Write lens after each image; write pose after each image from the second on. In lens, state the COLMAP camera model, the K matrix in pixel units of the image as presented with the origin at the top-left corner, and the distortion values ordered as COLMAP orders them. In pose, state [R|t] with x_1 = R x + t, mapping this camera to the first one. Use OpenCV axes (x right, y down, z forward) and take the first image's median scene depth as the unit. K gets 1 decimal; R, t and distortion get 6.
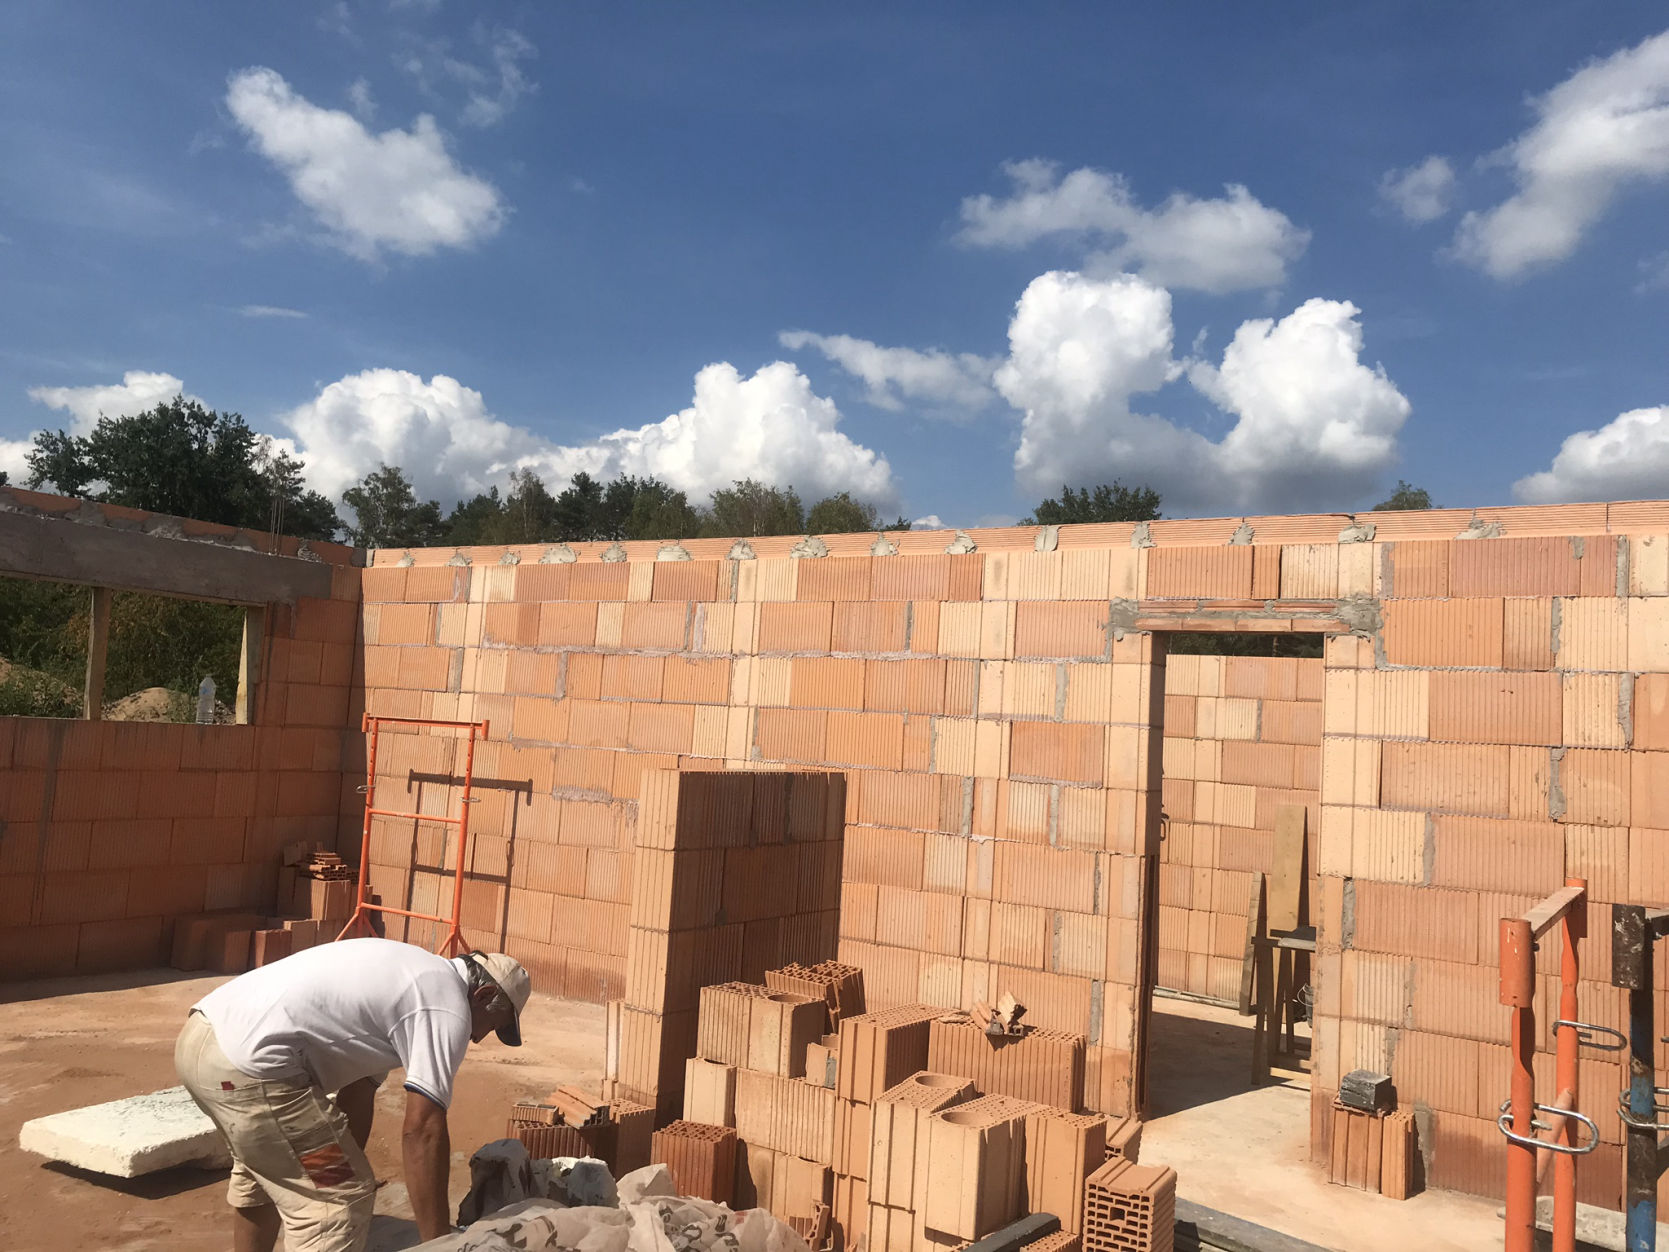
lens RADIAL K [[1333.7, 0, 834.5], [0, 1333.7, 626.0], [0, 0, 1]] dist [0.057683, -0.002619]
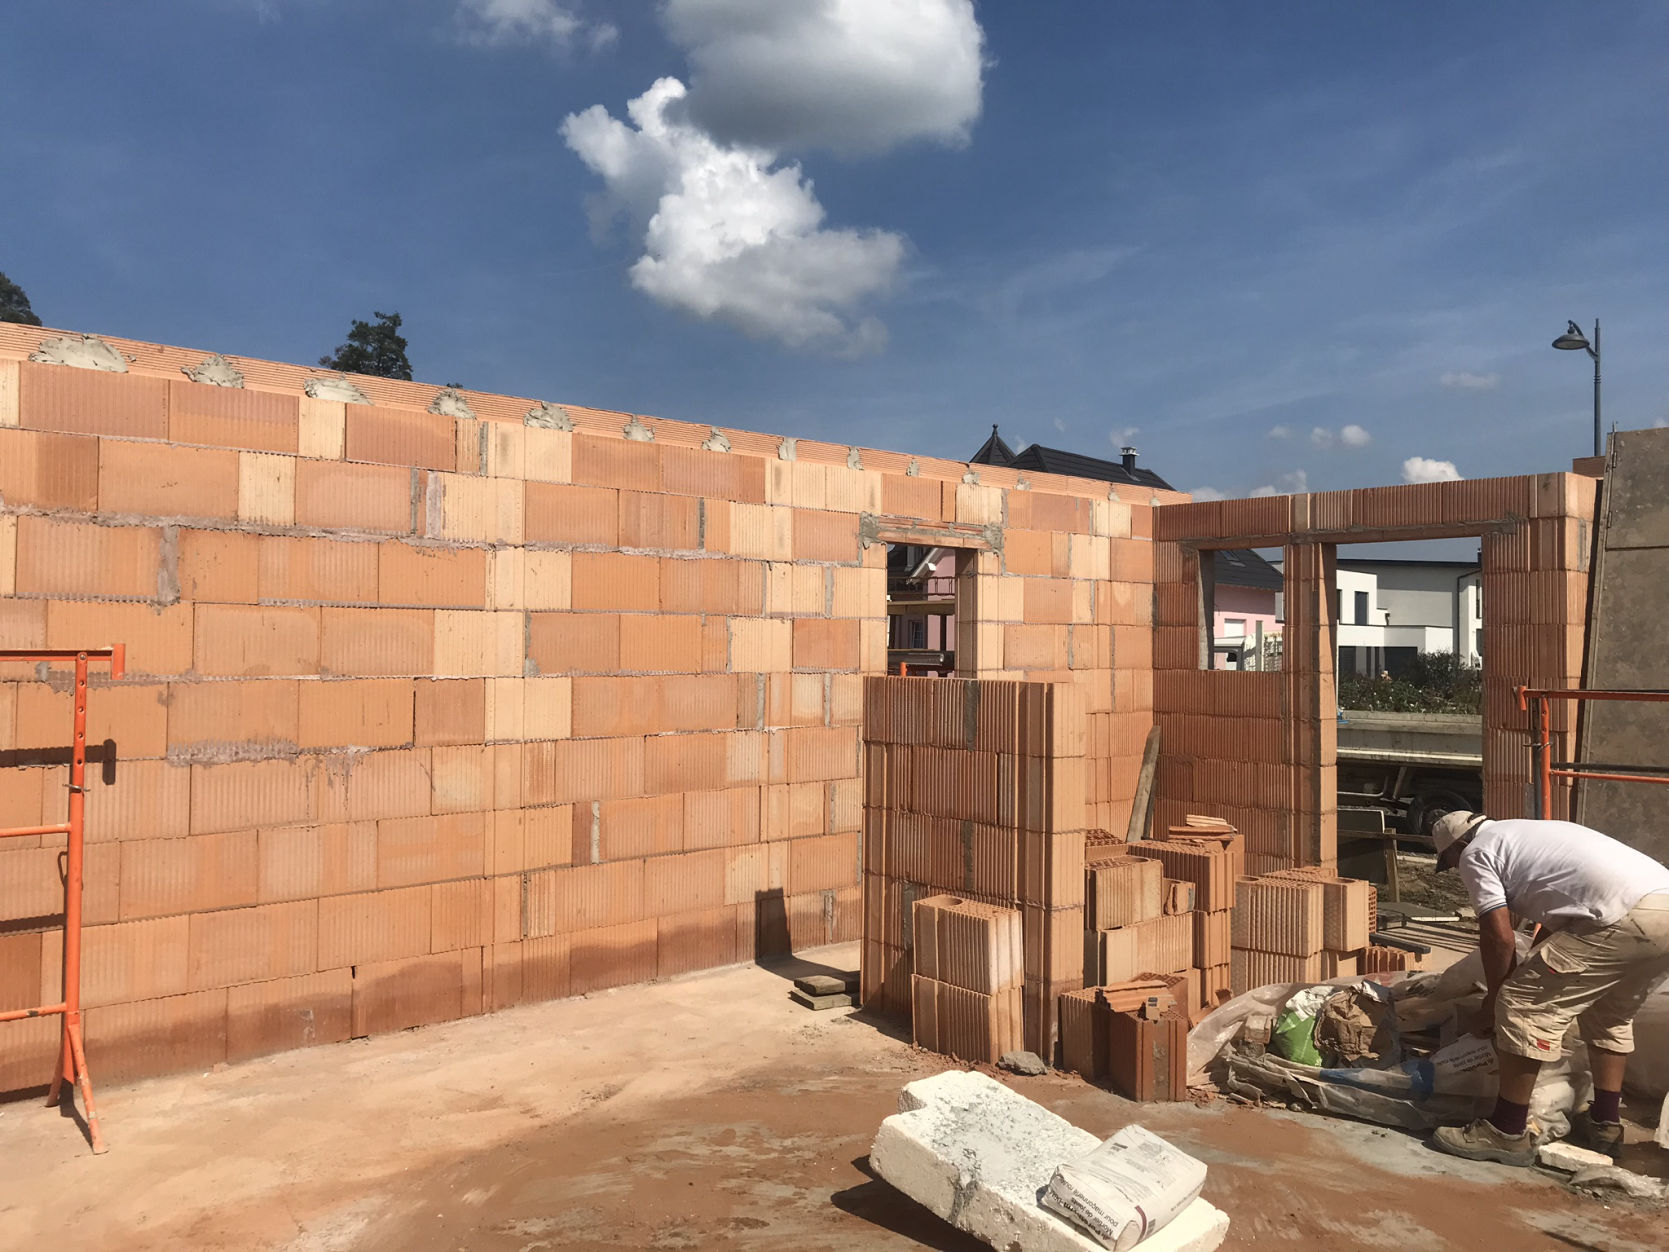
lens RADIAL K [[1343.7, 0, 843.1], [0, 1343.7, 641.1], [0, 0, 1]] dist [0.010962, -0.001531]
pose [[0.238871, -0.057805, 0.969329, -0.764712], [-0.074331, 0.994209, 0.077606, 0.001305], [-0.968202, -0.090589, 0.233192, 0.588081]]
